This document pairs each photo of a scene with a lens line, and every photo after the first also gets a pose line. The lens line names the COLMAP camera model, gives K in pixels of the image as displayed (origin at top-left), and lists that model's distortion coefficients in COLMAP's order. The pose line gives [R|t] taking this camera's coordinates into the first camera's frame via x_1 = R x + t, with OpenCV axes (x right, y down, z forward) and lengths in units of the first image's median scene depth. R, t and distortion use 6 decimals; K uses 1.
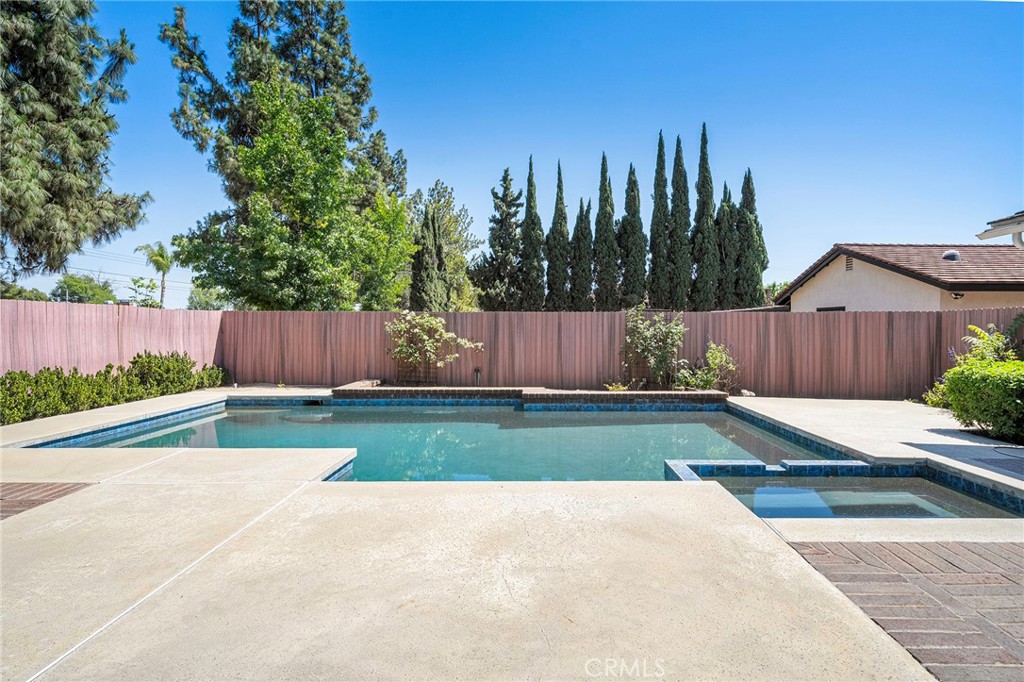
lens RADIAL K [[548.1, 0, 534.5], [0, 548.1, 332.8], [0, 0, 1]] dist [-0.001459, -0.000337]
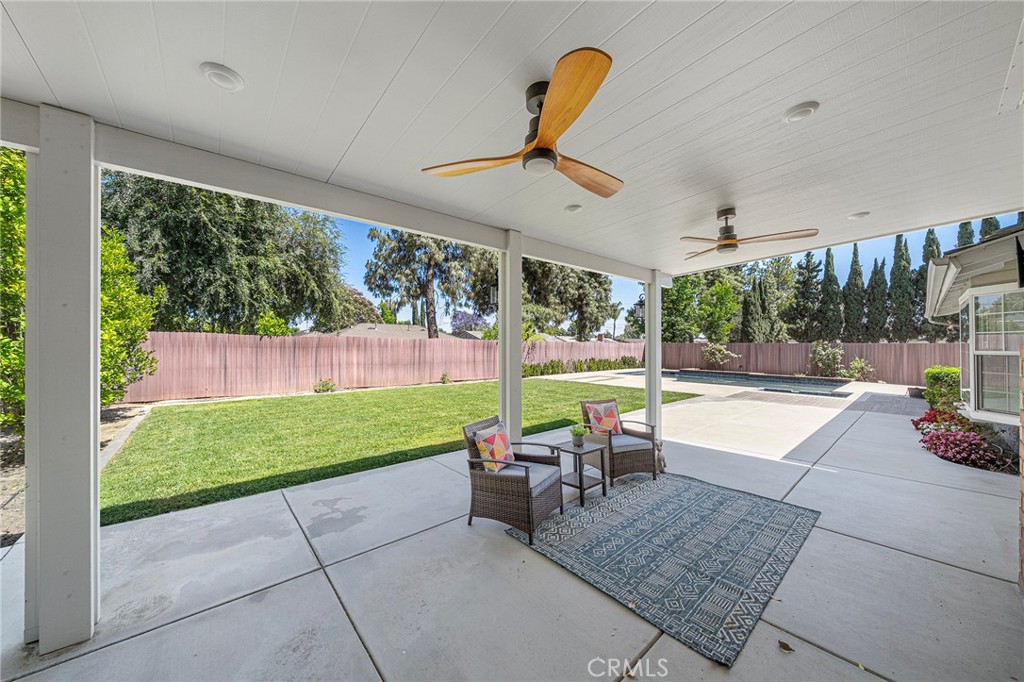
lens RADIAL K [[358.5, 0, 506.2], [0, 358.5, 345.1], [0, 0, 1]] dist [-0.000368, -0.000101]
pose [[0.639372, -0.000705, -0.768897, 0.188969], [-0.008617, 0.999930, -0.008082, -0.002408], [0.768849, 0.011793, 0.639322, -0.347125]]
